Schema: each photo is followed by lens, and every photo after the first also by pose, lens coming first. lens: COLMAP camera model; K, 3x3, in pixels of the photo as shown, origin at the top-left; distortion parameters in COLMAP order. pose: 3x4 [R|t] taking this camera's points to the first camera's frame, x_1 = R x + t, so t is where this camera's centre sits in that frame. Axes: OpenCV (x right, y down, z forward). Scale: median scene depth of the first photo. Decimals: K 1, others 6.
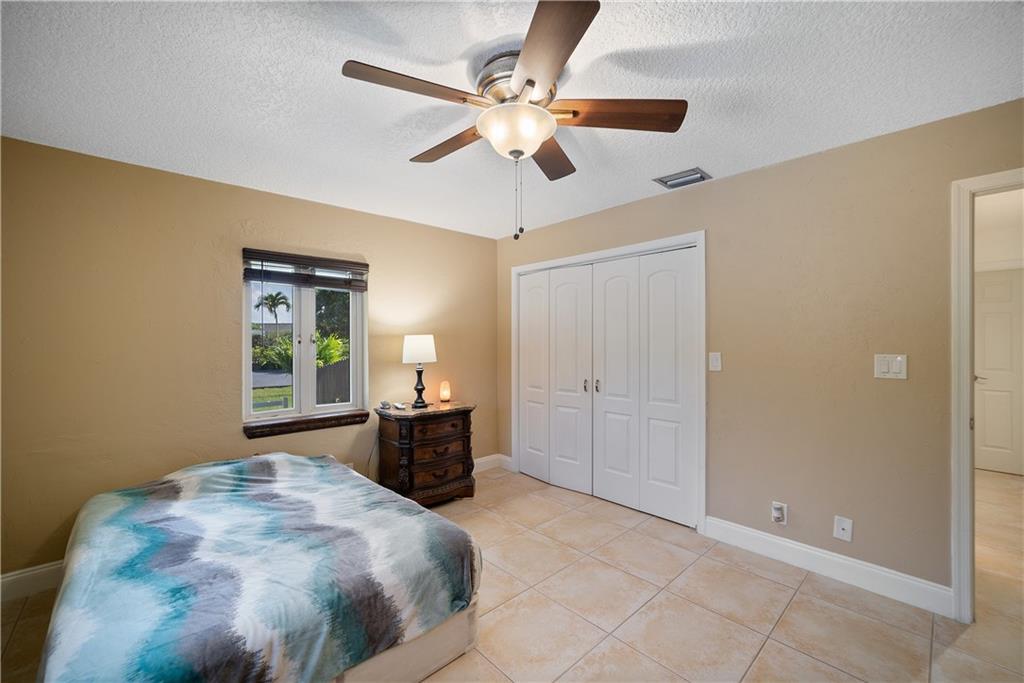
lens RADIAL K [[418.3, 0, 510.6], [0, 418.3, 335.5], [0, 0, 1]] dist [-0.028779, 0.012513]
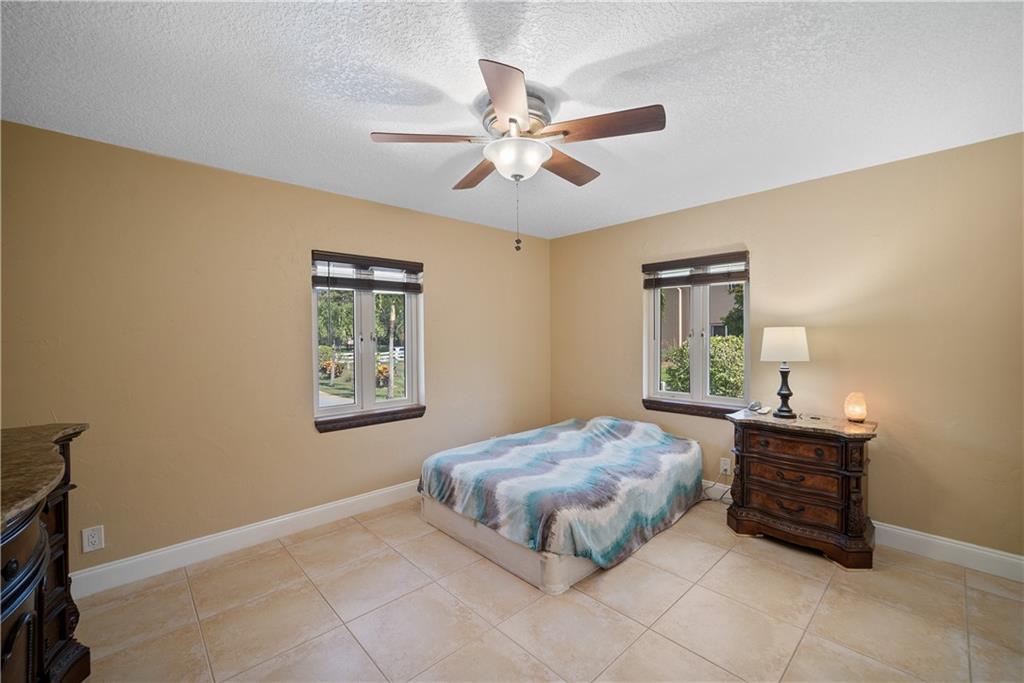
lens RADIAL K [[418.3, 0, 510.6], [0, 418.3, 335.5], [0, 0, 1]] dist [-0.028779, 0.012513]
pose [[-0.004407, 0.000219, -0.999990, 0.614134], [0.022451, 0.999748, 0.000120, 0.003793], [0.999738, -0.022451, -0.004411, 0.507883]]
